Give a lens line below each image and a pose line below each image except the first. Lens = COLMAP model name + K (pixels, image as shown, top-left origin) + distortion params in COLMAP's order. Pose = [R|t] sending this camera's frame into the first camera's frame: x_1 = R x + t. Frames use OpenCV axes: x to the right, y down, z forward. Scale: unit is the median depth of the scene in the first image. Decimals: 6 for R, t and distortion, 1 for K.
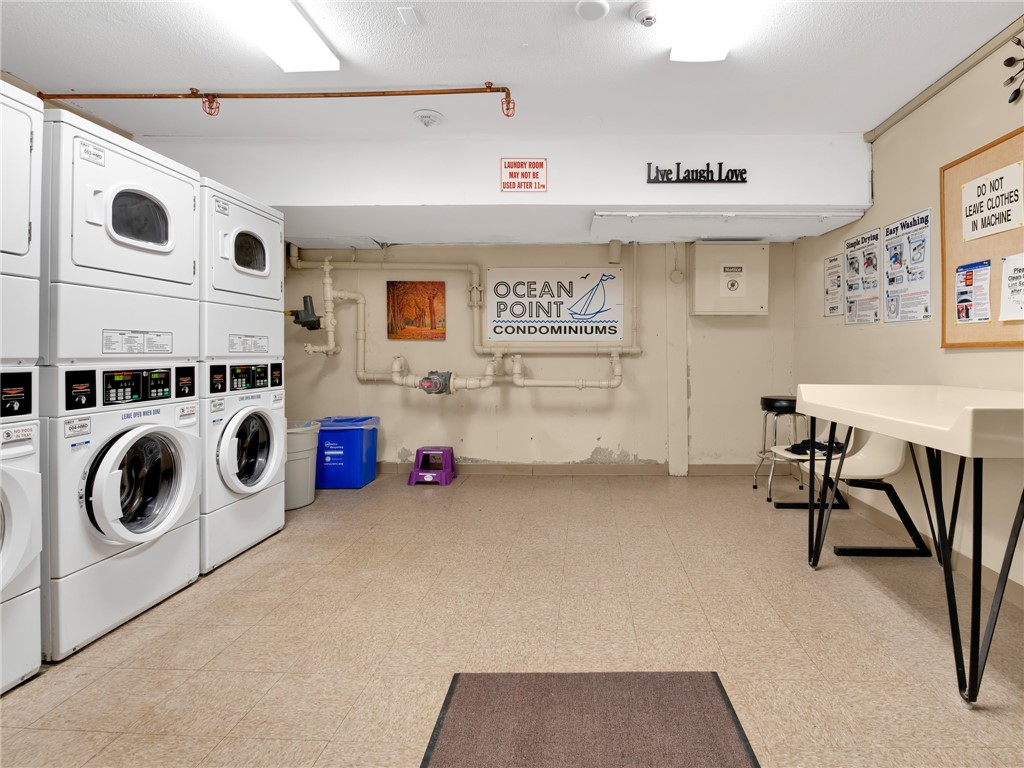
lens RADIAL K [[527.9, 0, 512.4], [0, 527.9, 341.3], [0, 0, 1]] dist [0.029086, -0.014701]
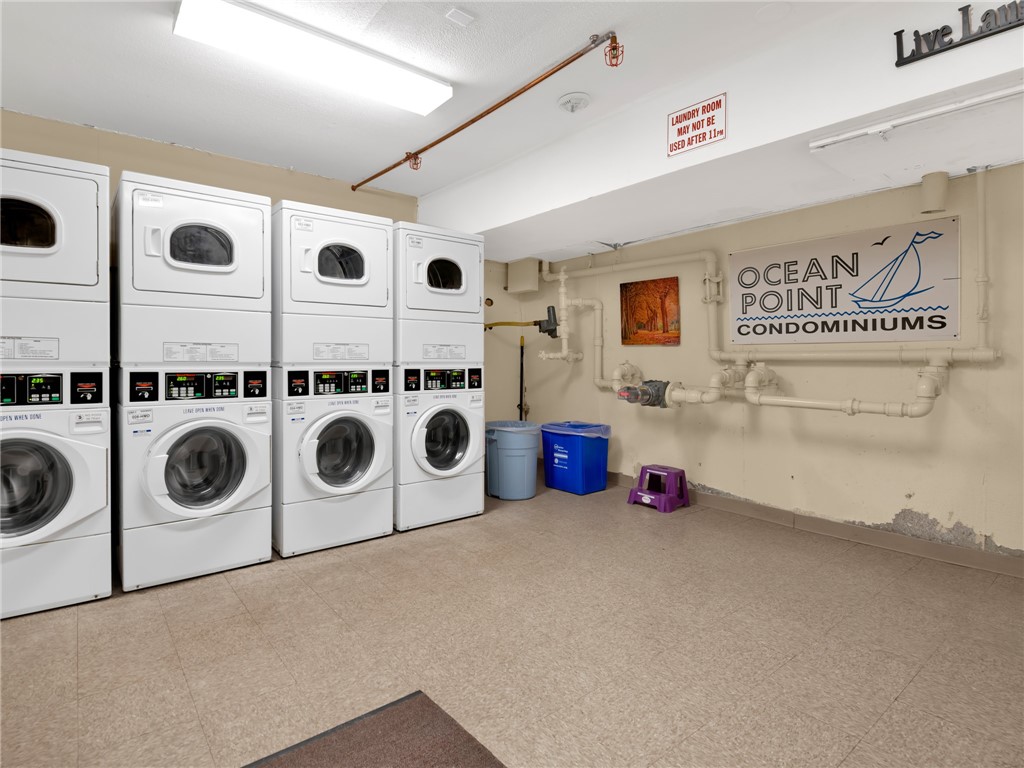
lens RADIAL K [[518.3, 0, 510.4], [0, 518.3, 358.3], [0, 0, 1]] dist [0.019285, -0.012301]
pose [[0.647703, -0.001611, -0.761892, 0.415998], [0.015592, 0.999816, 0.011142, 0.007423], [0.761734, -0.019096, 0.647609, 0.301614]]
